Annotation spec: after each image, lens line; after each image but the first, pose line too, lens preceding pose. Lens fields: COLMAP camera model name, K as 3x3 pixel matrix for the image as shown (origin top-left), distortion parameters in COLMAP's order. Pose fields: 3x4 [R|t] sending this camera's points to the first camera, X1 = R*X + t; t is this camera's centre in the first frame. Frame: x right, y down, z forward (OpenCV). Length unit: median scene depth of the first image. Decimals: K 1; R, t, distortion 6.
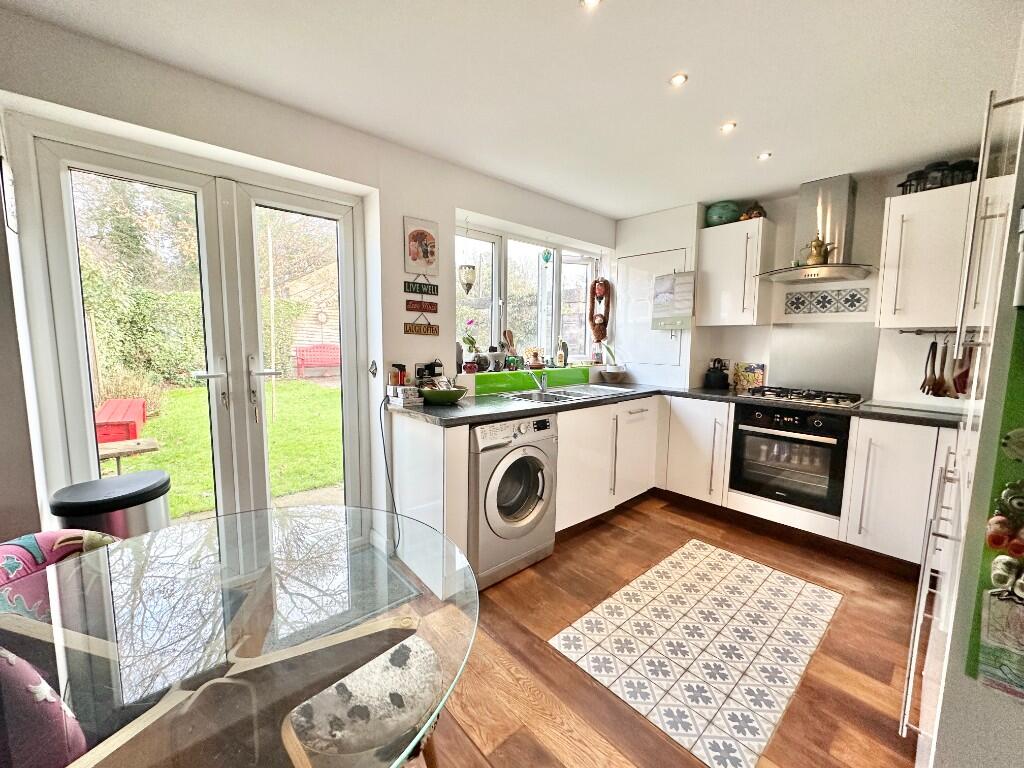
lens RADIAL K [[409.4, 0, 512.0], [0, 409.4, 384.0], [0, 0, 1]] dist [0.001332, 0.000134]
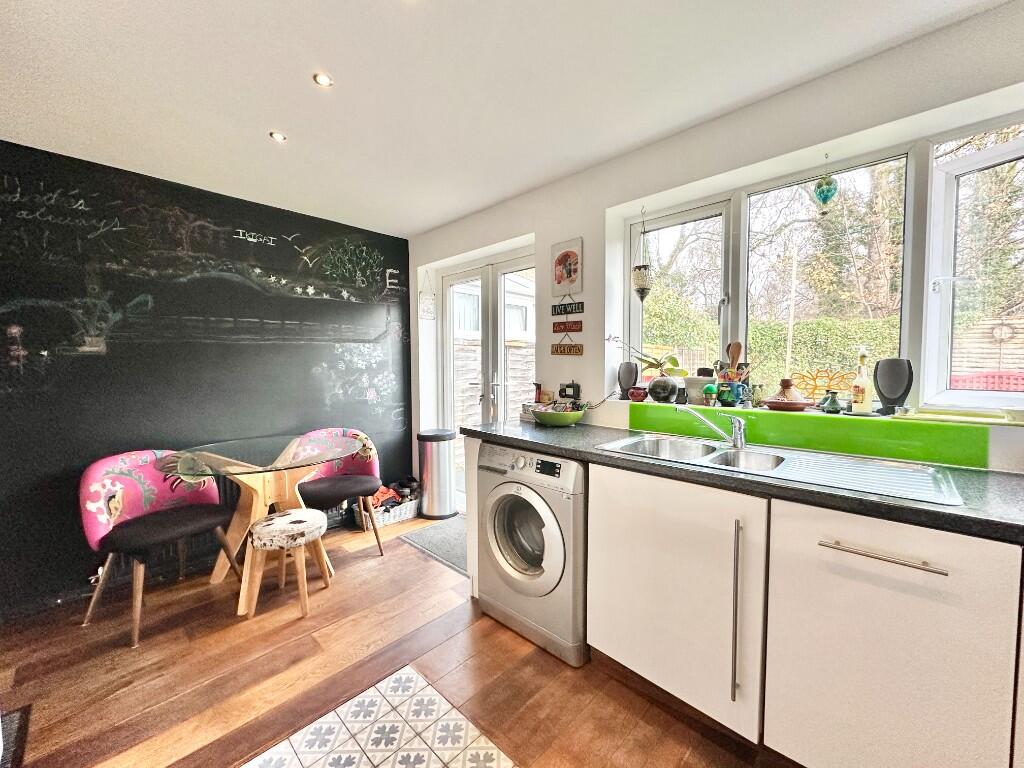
lens RADIAL K [[409.4, 0, 512.0], [0, 409.4, 384.0], [0, 0, 1]] dist [0.001332, 0.000134]
pose [[0.065226, 0.038019, -0.997146, 0.776635], [-0.103369, 0.994155, 0.031143, -0.068629], [0.992502, 0.101042, 0.068775, 0.820034]]
